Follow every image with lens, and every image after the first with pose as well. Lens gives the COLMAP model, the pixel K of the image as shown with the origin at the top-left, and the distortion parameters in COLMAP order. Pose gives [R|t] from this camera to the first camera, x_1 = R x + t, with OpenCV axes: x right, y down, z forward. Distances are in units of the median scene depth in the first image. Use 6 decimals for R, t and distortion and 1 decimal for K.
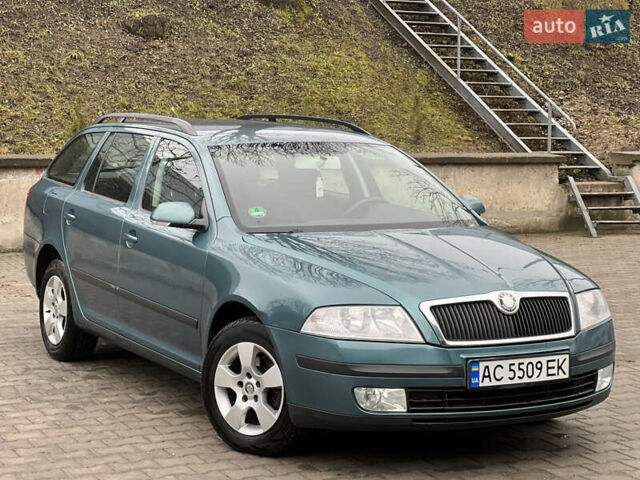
lens RADIAL K [[1421.7, 0, 319.3], [0, 1421.7, 236.5], [0, 0, 1]] dist [0.232225, 0.000000]
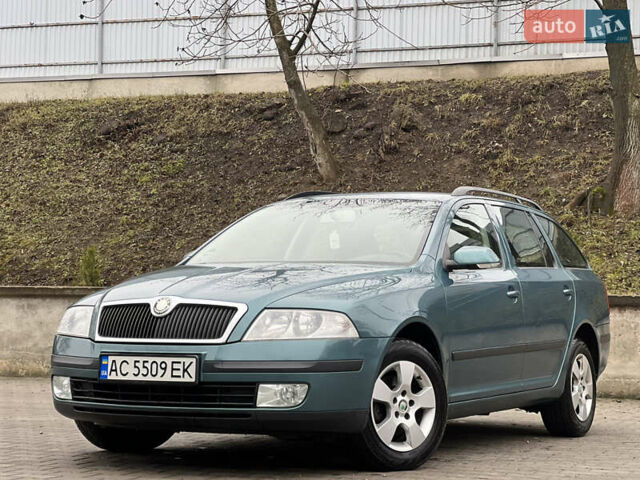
lens RADIAL K [[1421.7, 0, 326.0], [0, 1421.7, 229.4], [0, 0, 1]] dist [0.232225, 0.000000]
pose [[0.515658, -0.062012, -0.854548, 1.081963], [-0.080753, 0.989420, -0.120528, 0.106165], [0.852981, 0.131158, 0.505194, 0.561652]]
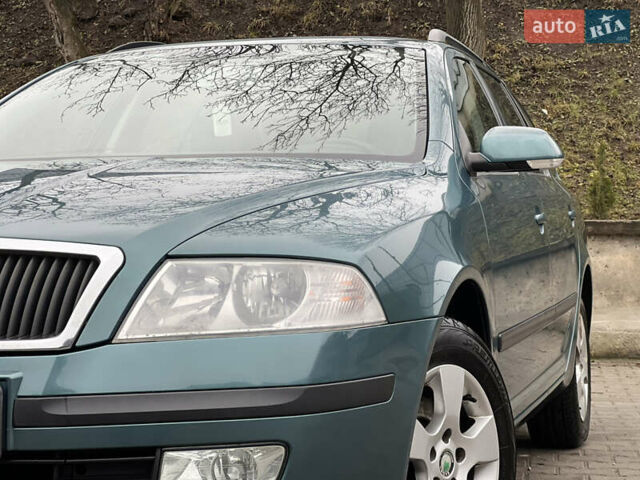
lens RADIAL K [[1421.7, 0, 325.9], [0, 1421.7, 222.7], [0, 0, 1]] dist [0.232225, 0.000000]
pose [[0.678972, -0.030962, -0.733511, 0.521430], [-0.051832, 0.994596, -0.089960, 0.067500], [0.732332, 0.099100, 0.673698, 0.800096]]
